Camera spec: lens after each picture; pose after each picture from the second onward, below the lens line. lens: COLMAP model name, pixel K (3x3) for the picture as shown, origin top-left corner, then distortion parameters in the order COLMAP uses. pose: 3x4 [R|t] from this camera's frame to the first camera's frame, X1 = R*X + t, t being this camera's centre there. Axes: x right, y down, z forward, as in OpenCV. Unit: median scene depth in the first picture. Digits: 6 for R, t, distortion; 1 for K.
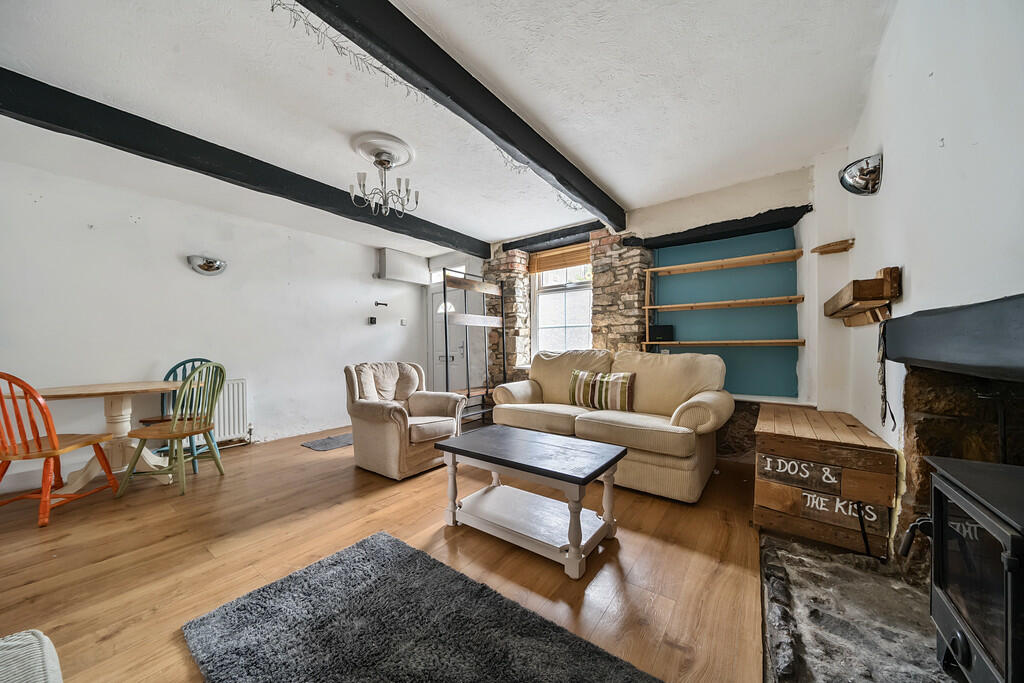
lens RADIAL K [[353.7, 0, 514.8], [0, 353.7, 346.5], [0, 0, 1]] dist [0.000078, 0.000017]
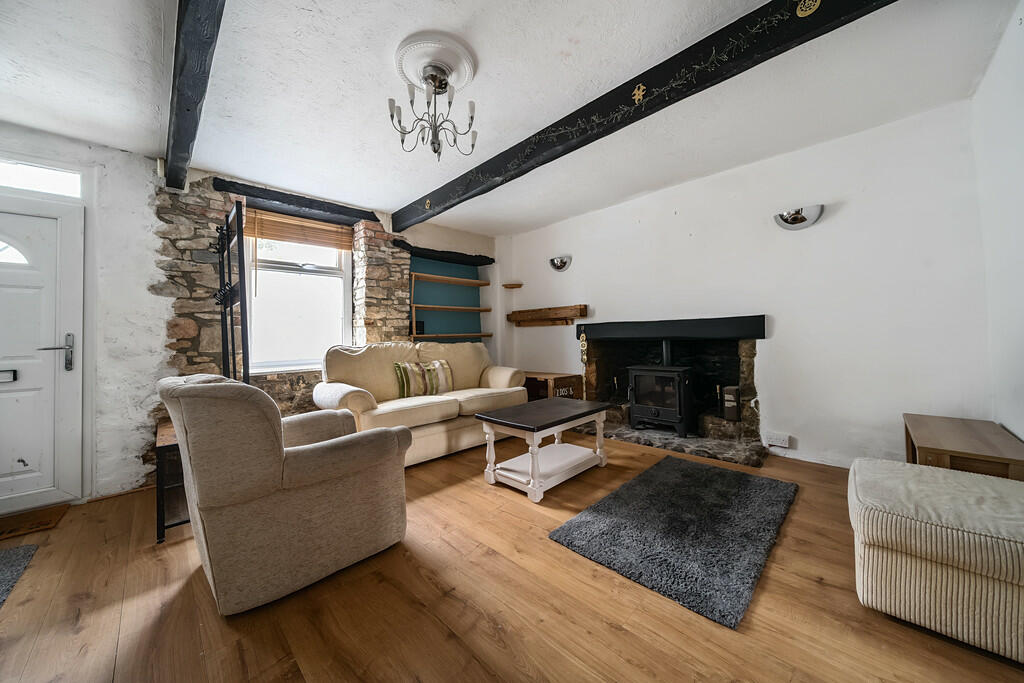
lens RADIAL K [[355.4, 0, 506.2], [0, 355.4, 326.1], [0, 0, 1]] dist [-0.000139, -0.000032]
pose [[0.145754, 0.030588, 0.988848, -0.717438], [0.025677, 0.999068, -0.034689, 0.006506], [-0.988988, 0.030447, 0.144833, 0.521256]]
